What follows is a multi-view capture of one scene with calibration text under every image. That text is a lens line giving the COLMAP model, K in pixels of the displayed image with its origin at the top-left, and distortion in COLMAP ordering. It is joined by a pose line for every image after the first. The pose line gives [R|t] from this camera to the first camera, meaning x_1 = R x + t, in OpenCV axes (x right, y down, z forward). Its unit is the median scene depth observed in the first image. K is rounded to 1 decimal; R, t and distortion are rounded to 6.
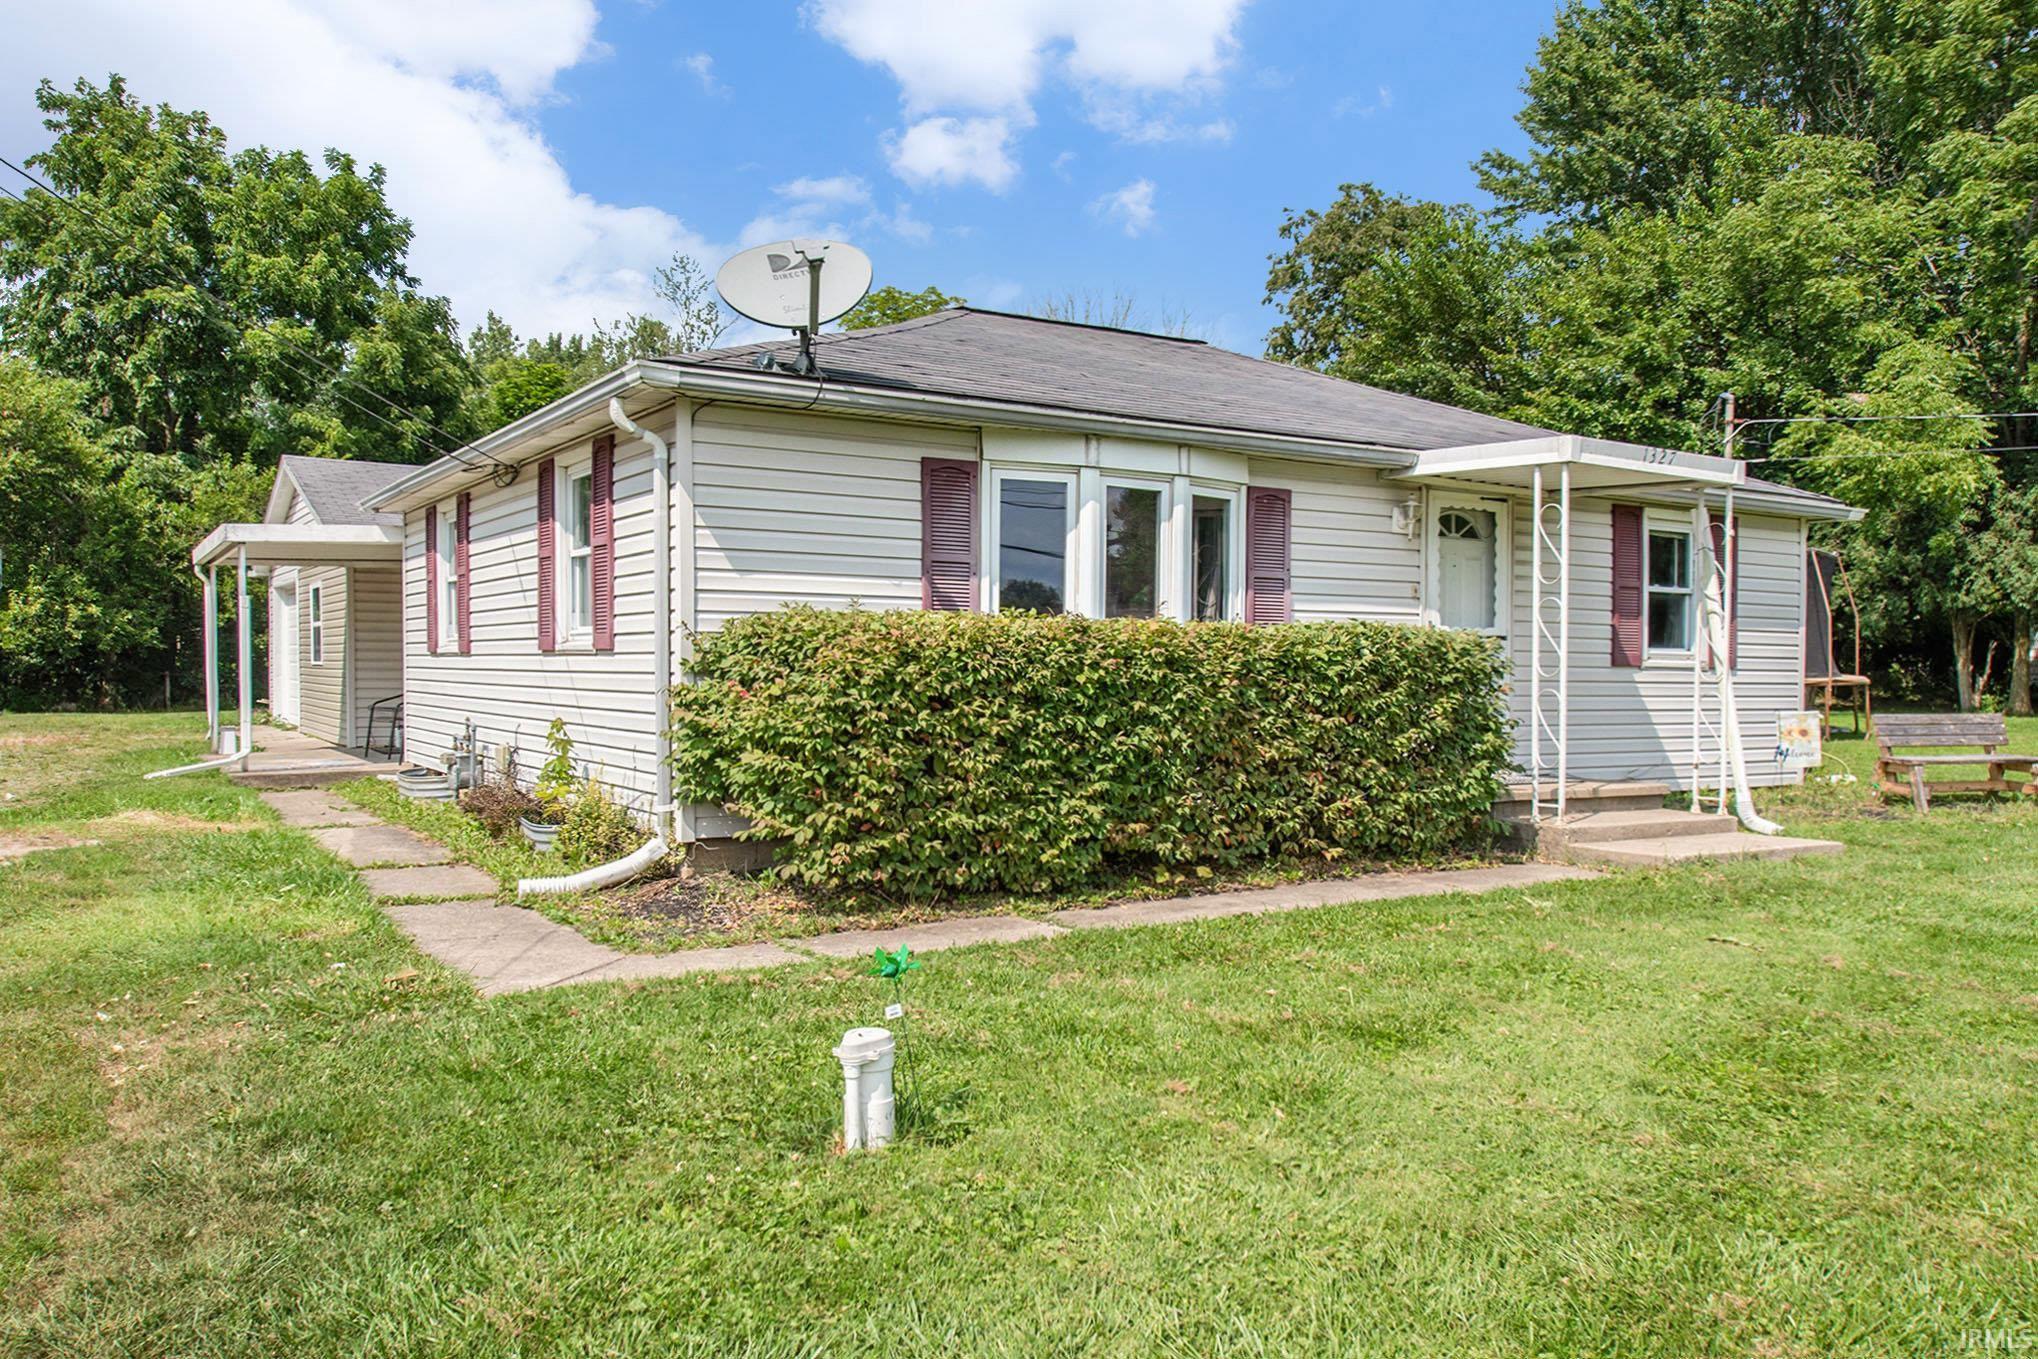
lens RADIAL K [[1508.7, 0, 1016.9], [0, 1508.7, 694.6], [0, 0, 1]] dist [-0.041301, 0.005045]
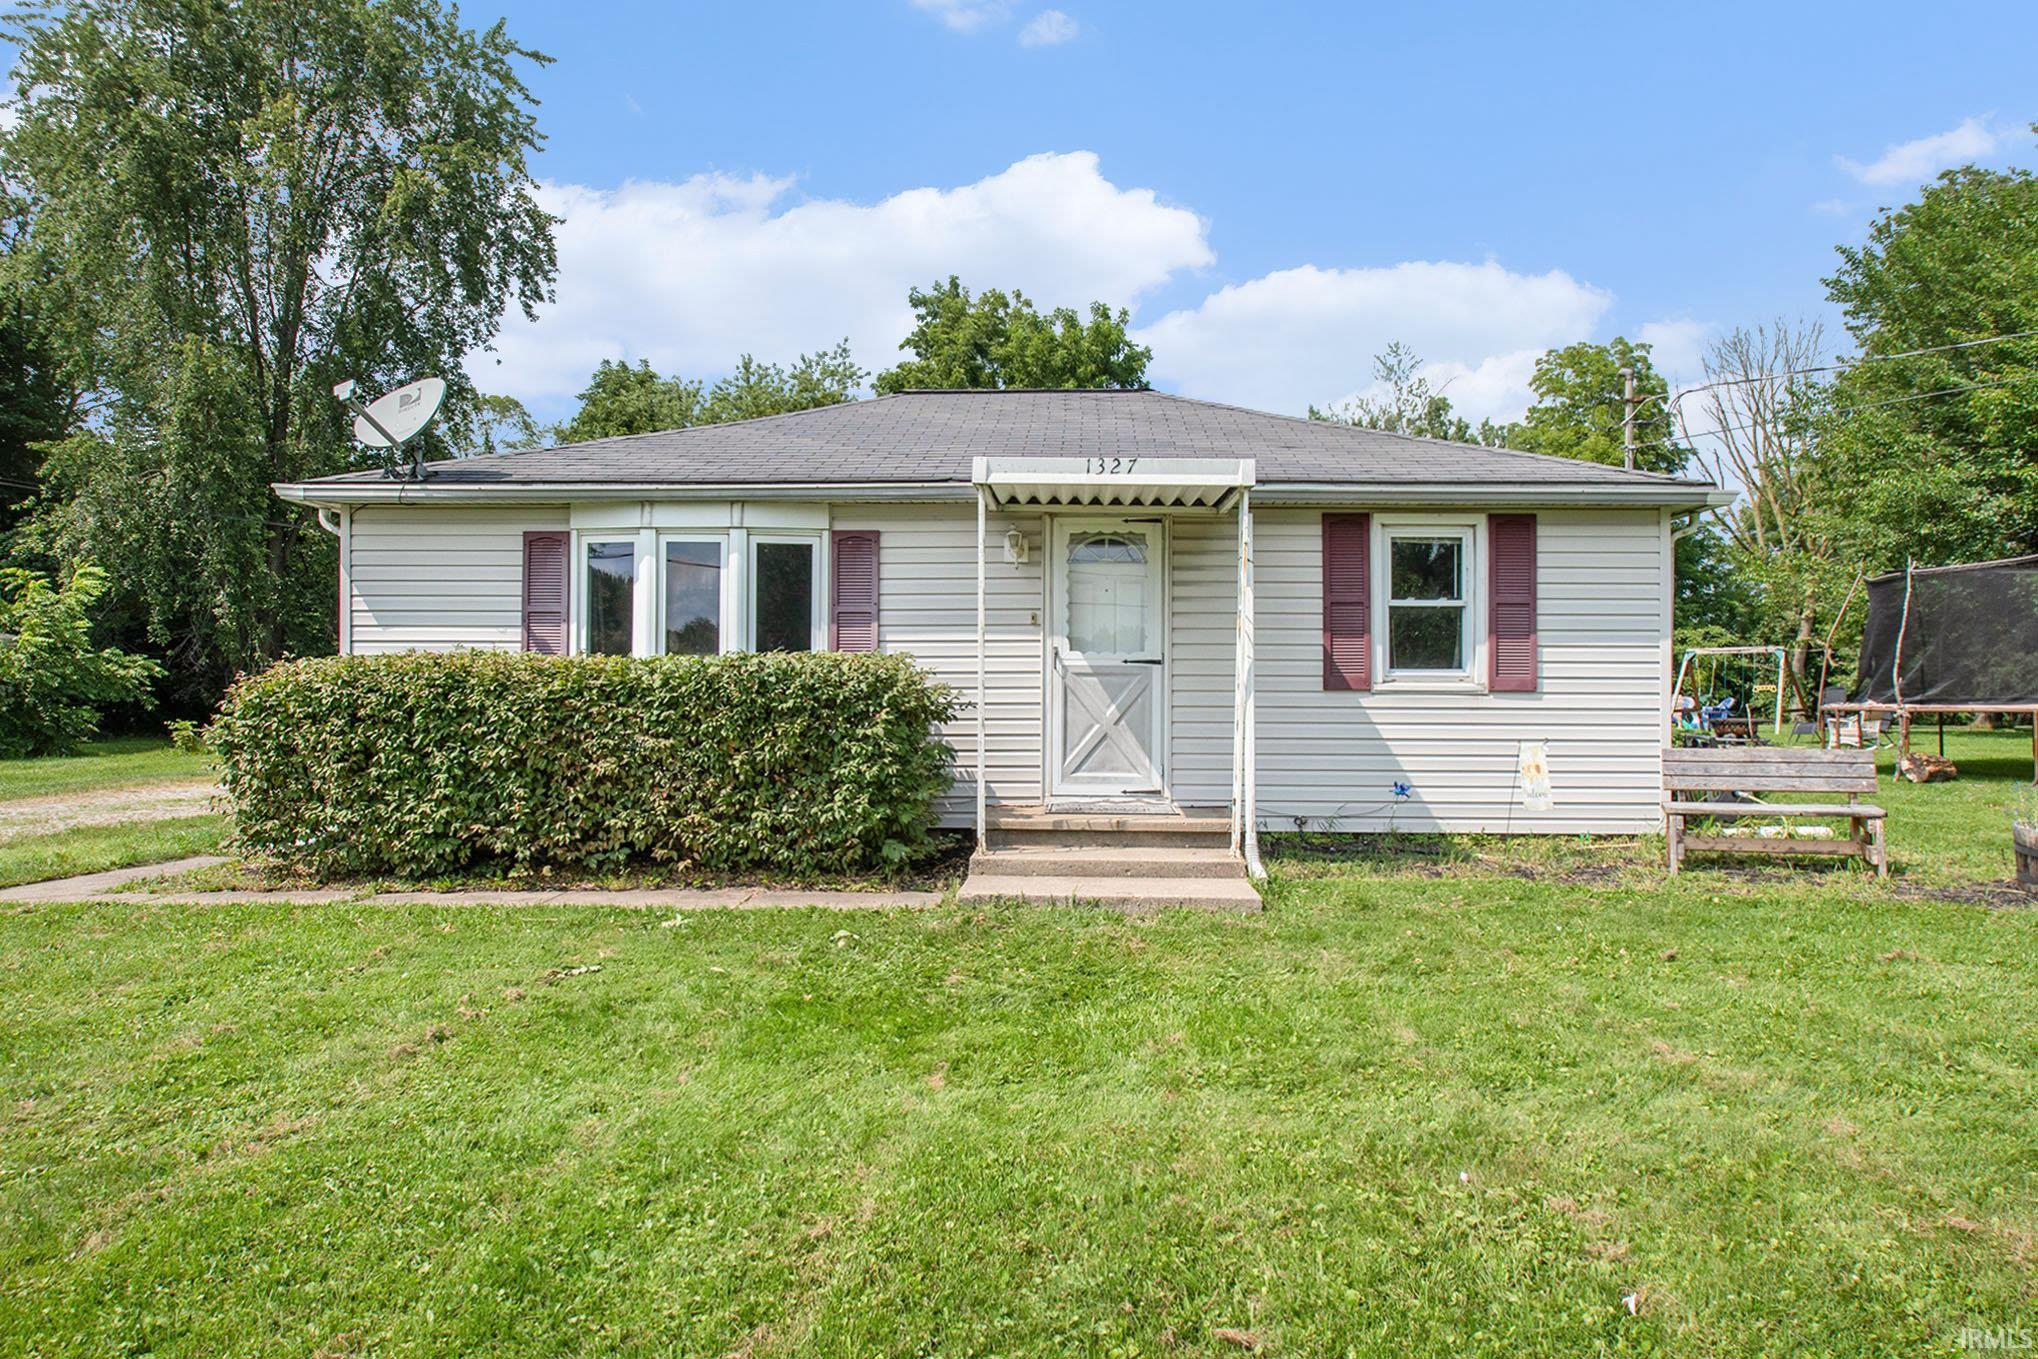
lens RADIAL K [[1252.1, 0, 1018.5], [0, 1252.1, 670.8], [0, 0, 1]] dist [-0.033016, -0.001159]
pose [[0.841104, -0.013530, -0.540705, 0.764581], [-0.004607, 0.999472, -0.032177, -0.006262], [0.540854, 0.029555, 0.840597, 0.303514]]
